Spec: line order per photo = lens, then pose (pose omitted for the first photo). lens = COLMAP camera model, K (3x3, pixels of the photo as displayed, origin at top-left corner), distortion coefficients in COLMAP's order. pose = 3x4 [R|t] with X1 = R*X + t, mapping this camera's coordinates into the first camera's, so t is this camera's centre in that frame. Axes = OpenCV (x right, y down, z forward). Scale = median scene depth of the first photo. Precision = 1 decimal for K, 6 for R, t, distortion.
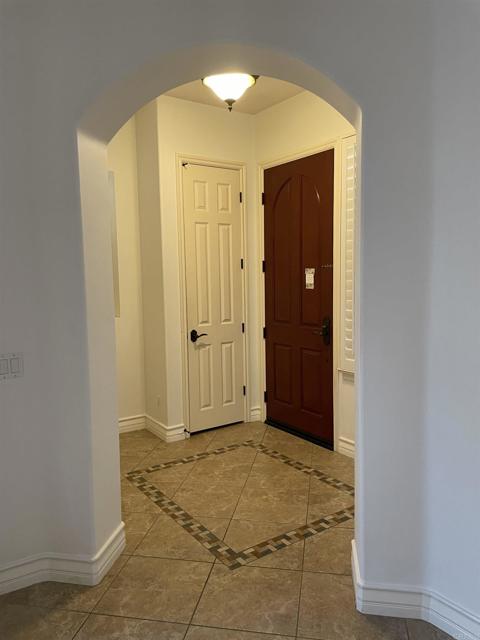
lens RADIAL K [[499.3, 0, 240.0], [0, 499.3, 320.0], [0, 0, 1]] dist [0.012639, -0.001440]
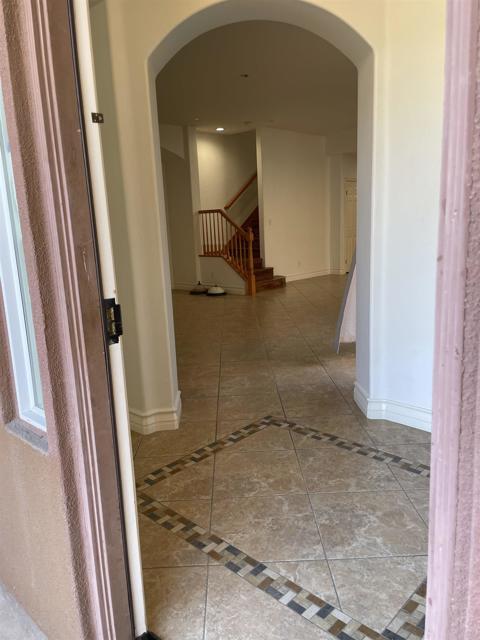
lens RADIAL K [[499.3, 0, 240.0], [0, 499.3, 320.0], [0, 0, 1]] dist [0.012639, -0.001440]
pose [[-0.978883, 0.099325, -0.178668, 0.225246], [0.046216, 0.958923, 0.279878, -0.096951], [0.199127, 0.265710, -0.943264, 1.800383]]
